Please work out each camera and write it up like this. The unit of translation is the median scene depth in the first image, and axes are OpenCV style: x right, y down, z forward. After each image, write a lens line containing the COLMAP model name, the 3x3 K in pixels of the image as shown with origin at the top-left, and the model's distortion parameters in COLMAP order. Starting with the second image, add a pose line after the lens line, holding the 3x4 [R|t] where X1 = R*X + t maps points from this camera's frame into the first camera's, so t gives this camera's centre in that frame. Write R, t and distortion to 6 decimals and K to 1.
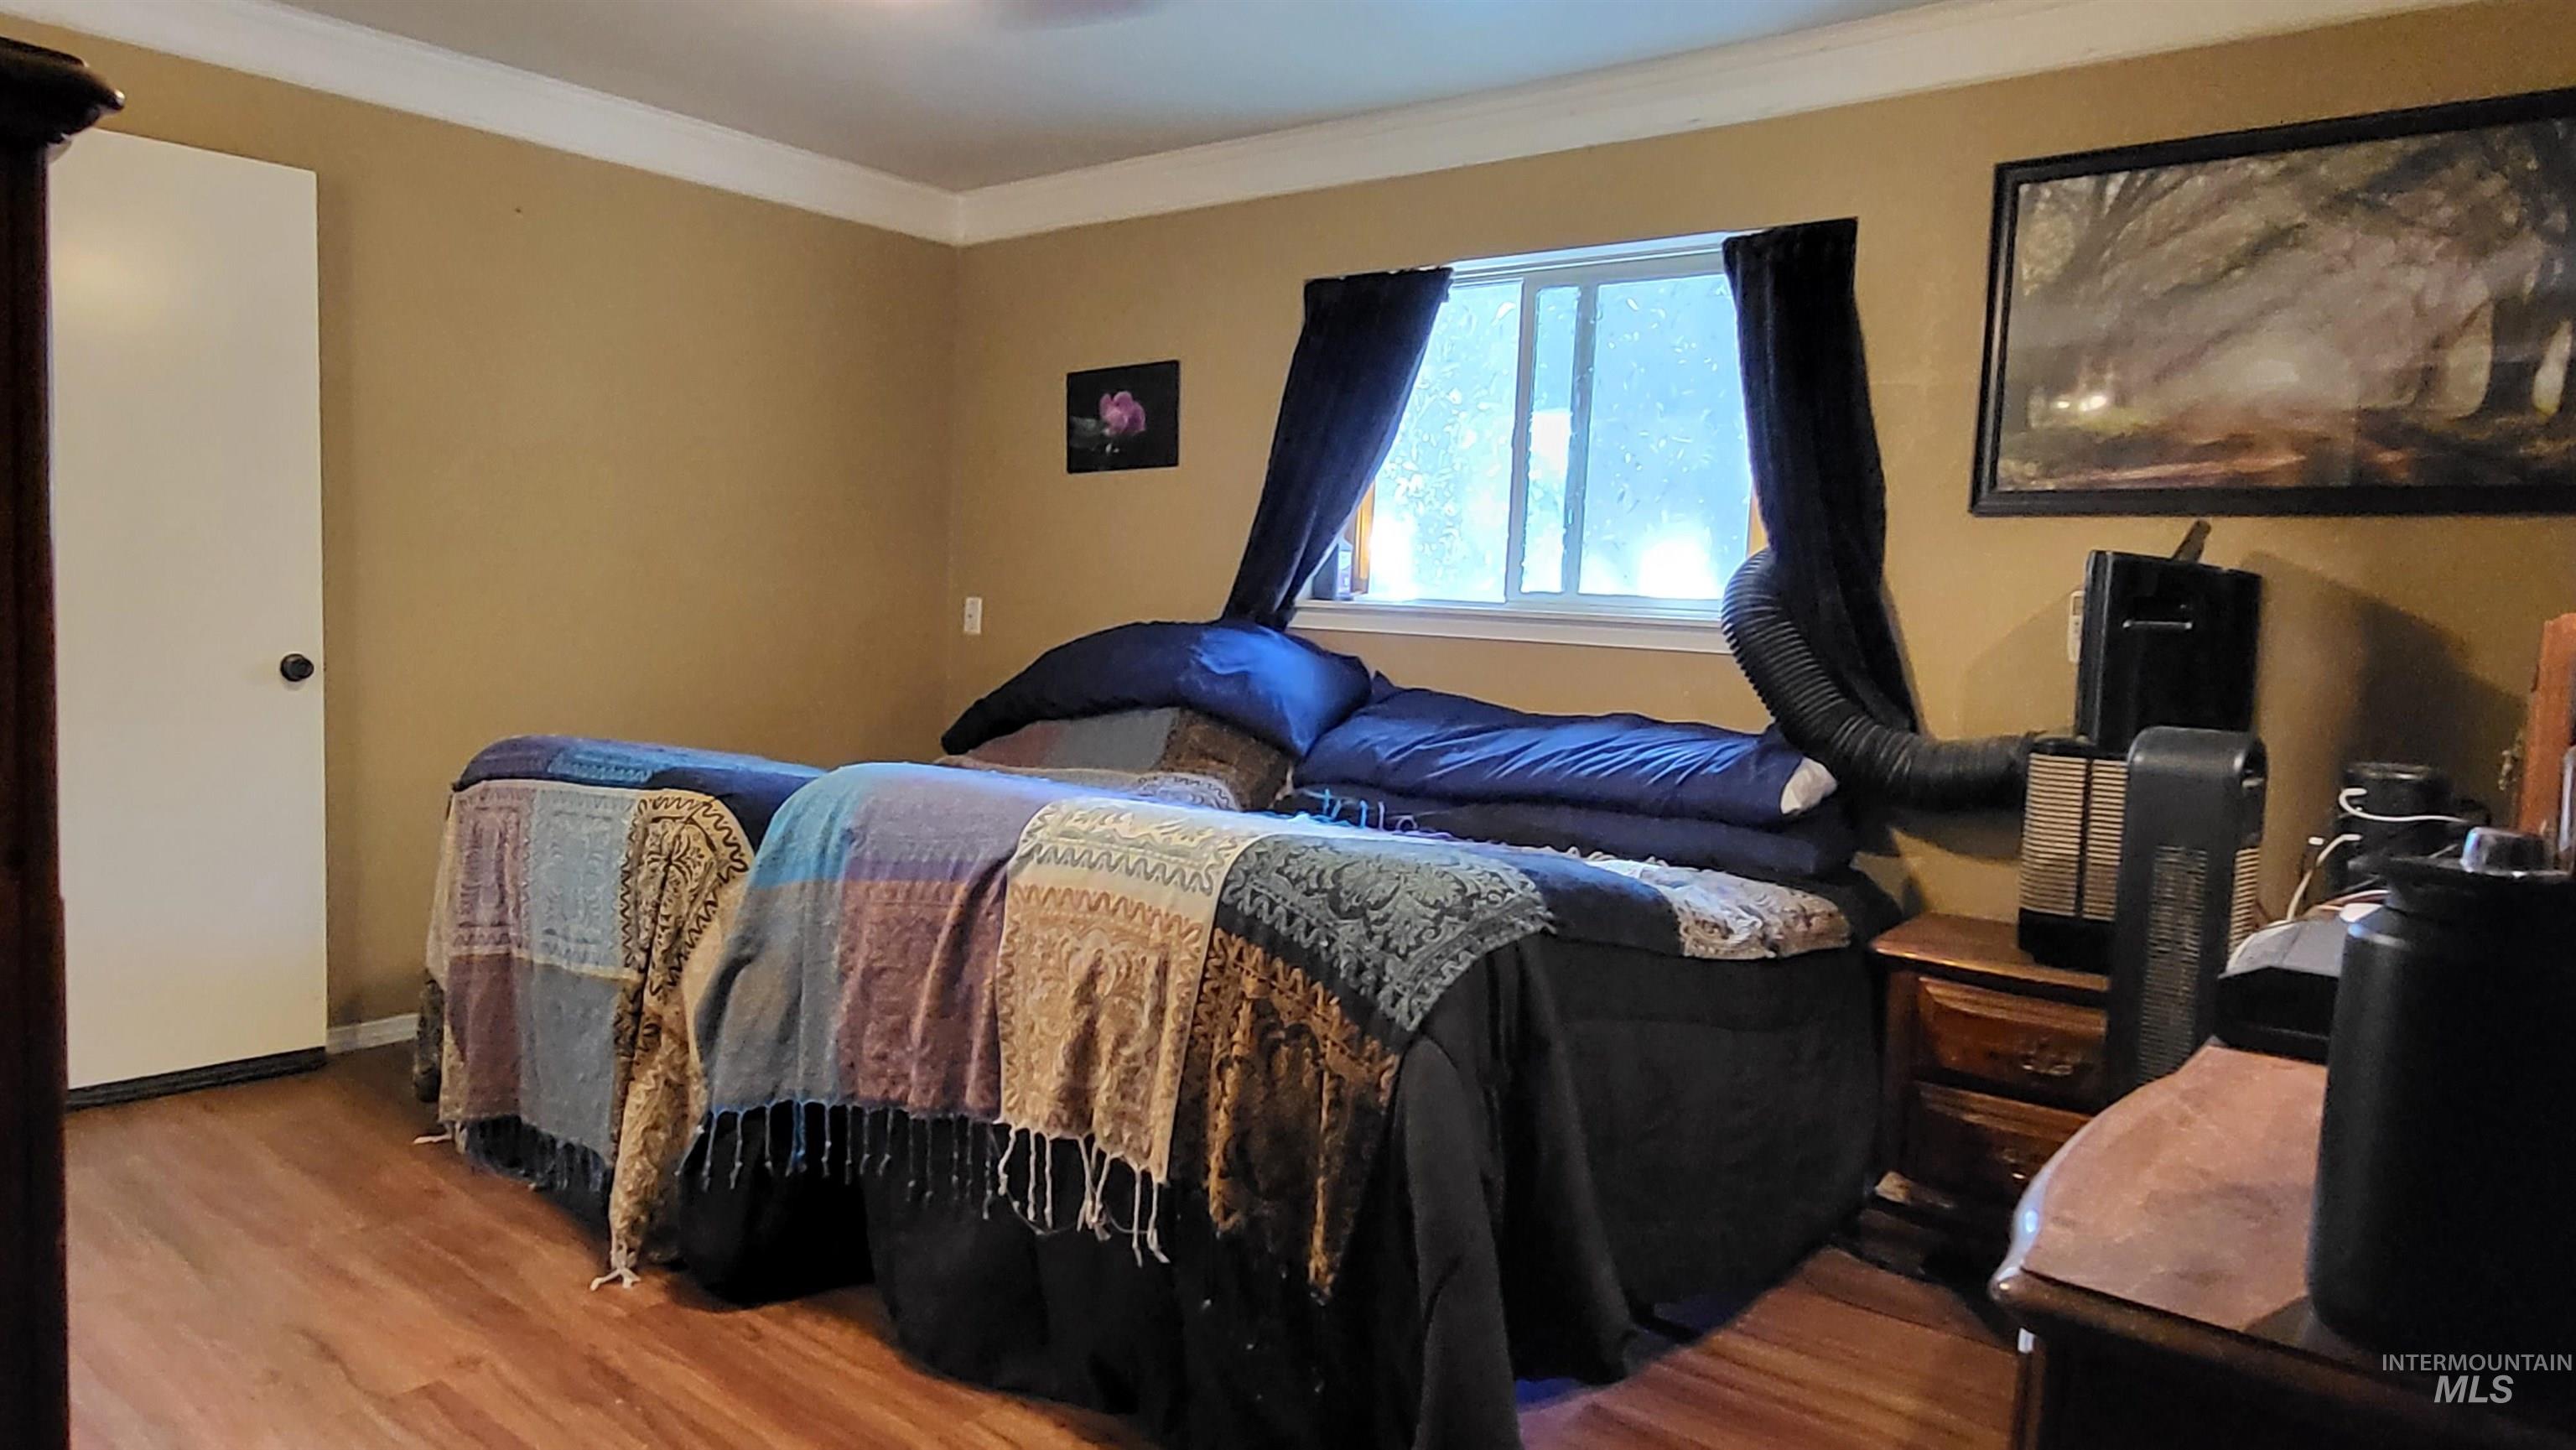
lens RADIAL K [[1665.5, 0, 1288.0], [0, 1665.5, 725.0], [0, 0, 1]] dist [0.002288, 0.000734]
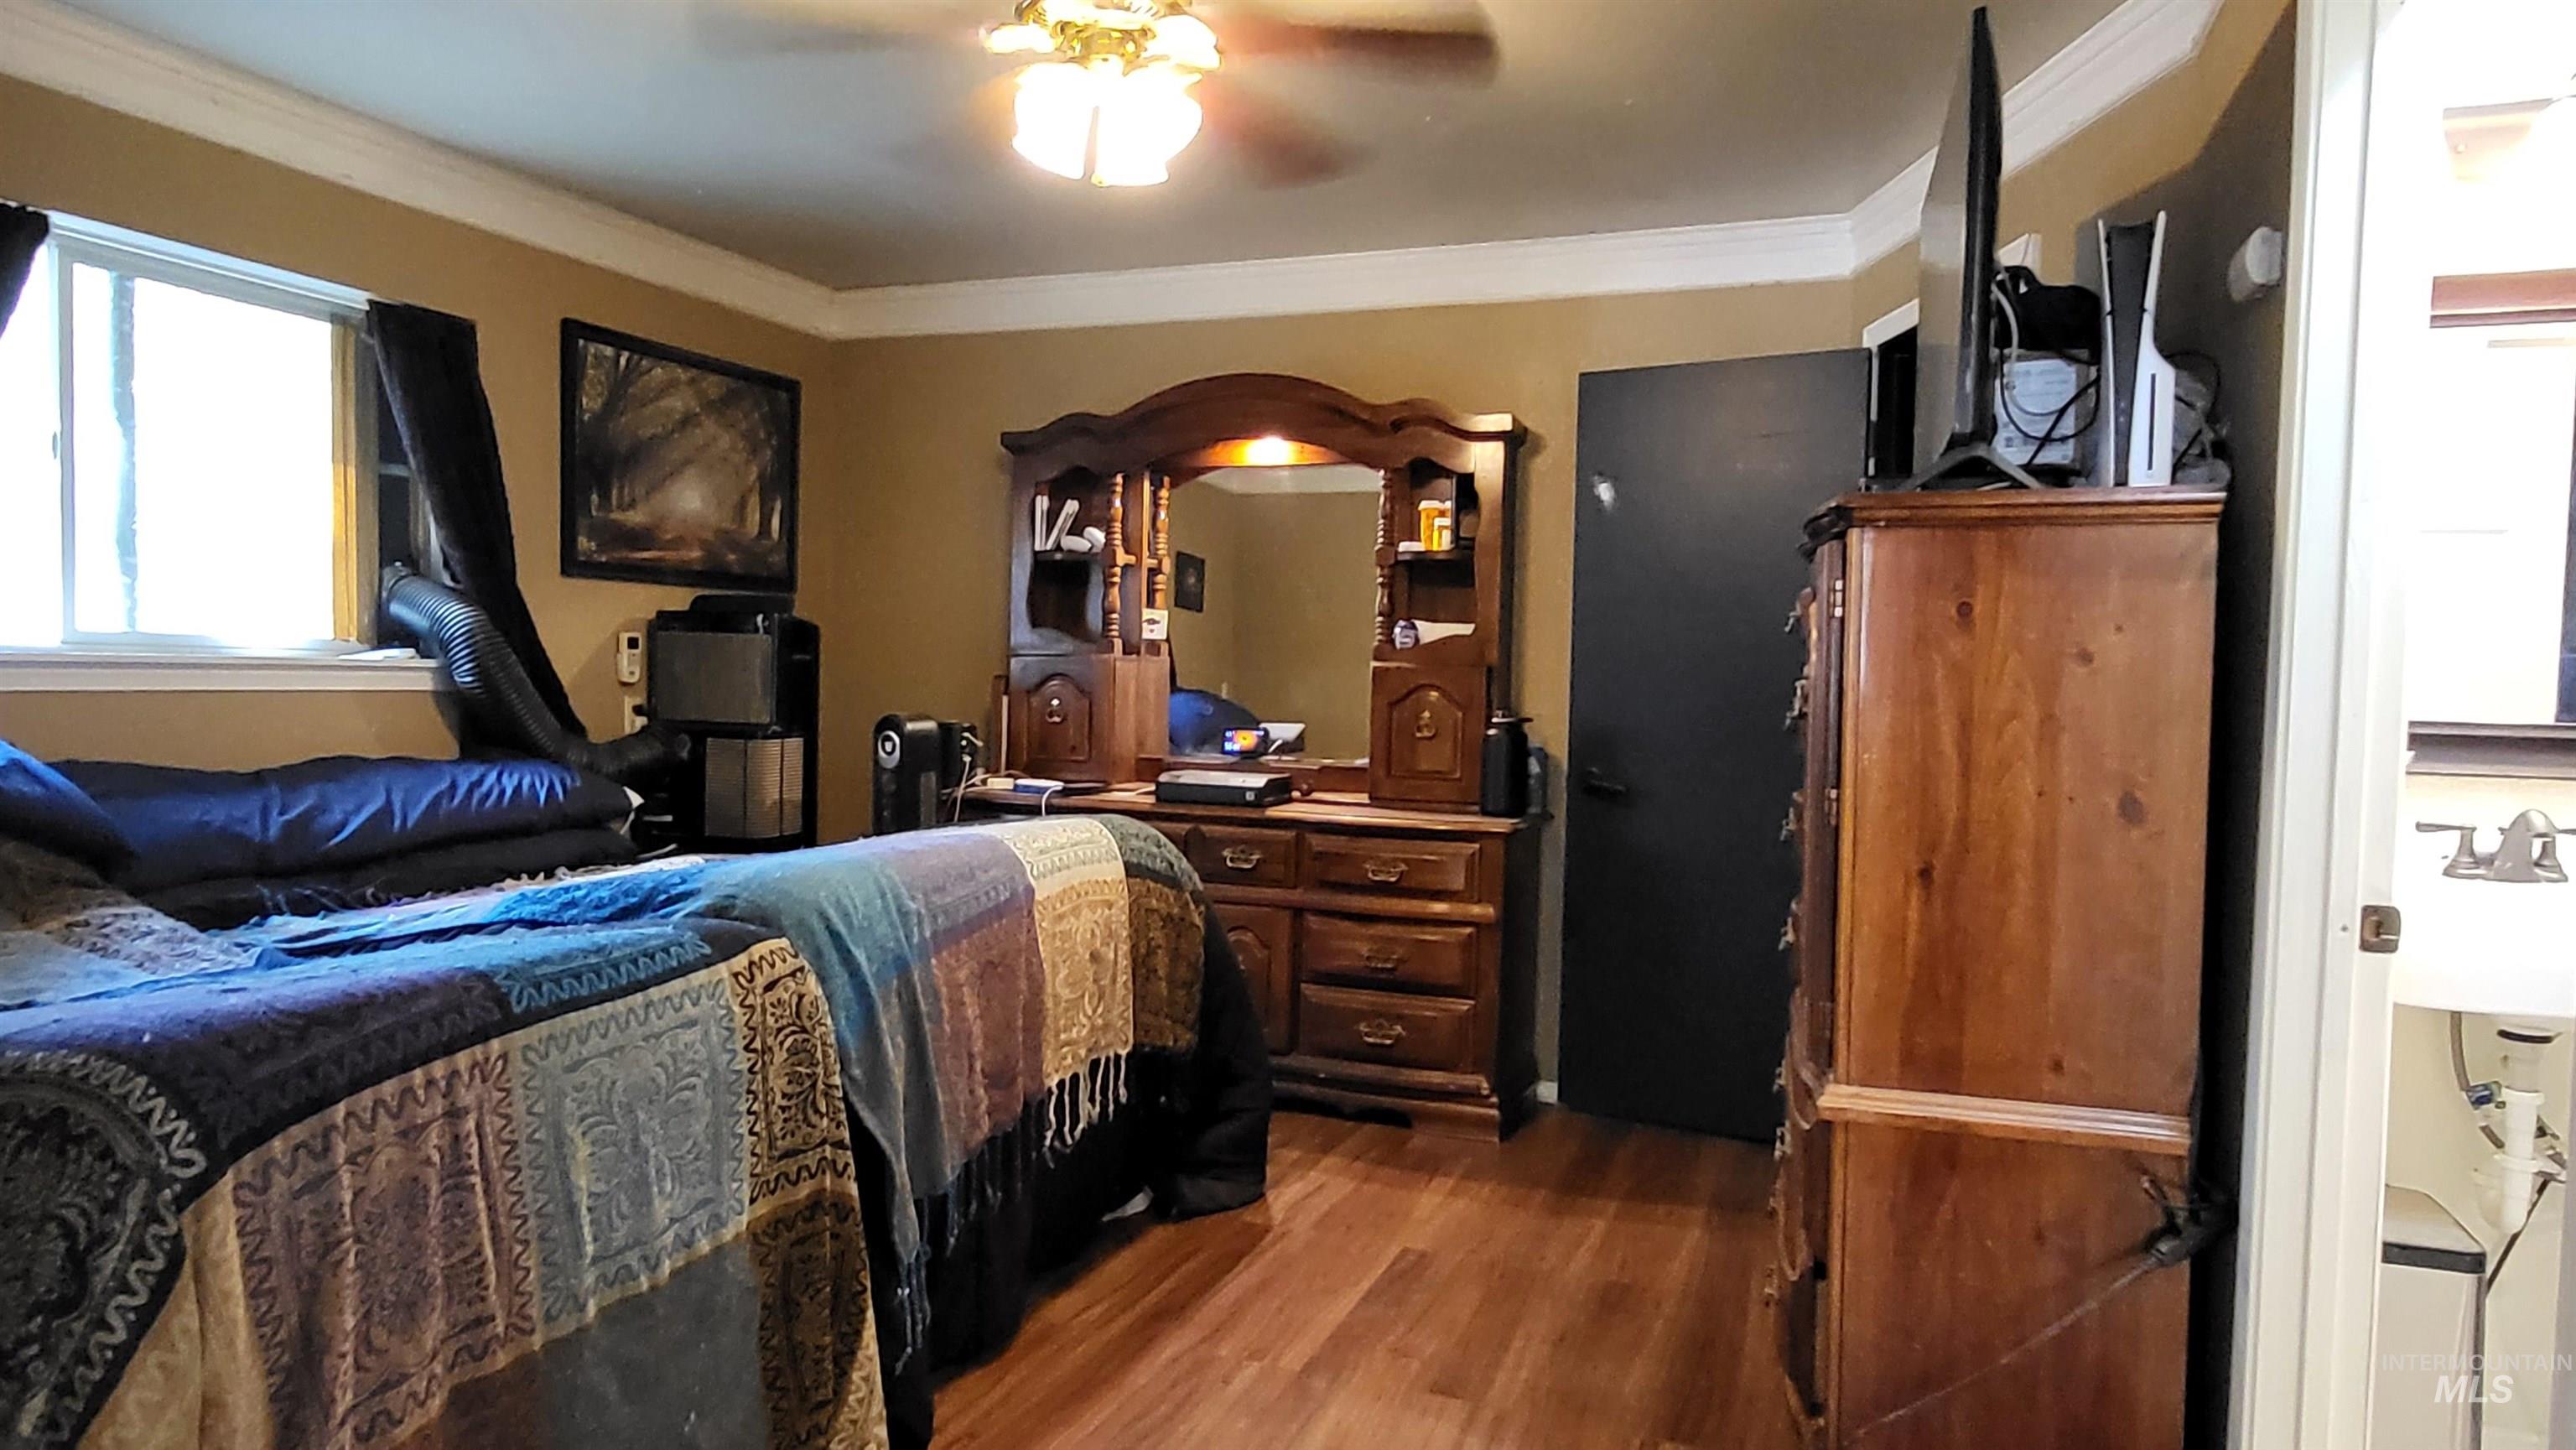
lens RADIAL K [[1665.5, 0, 1288.0], [0, 1665.5, 725.0], [0, 0, 1]] dist [0.002288, 0.000734]
pose [[-0.339439, -0.087449, 0.936554, -1.134912], [0.025928, 0.994421, 0.102249, -0.138919], [-0.940271, 0.058990, -0.335278, 0.977655]]
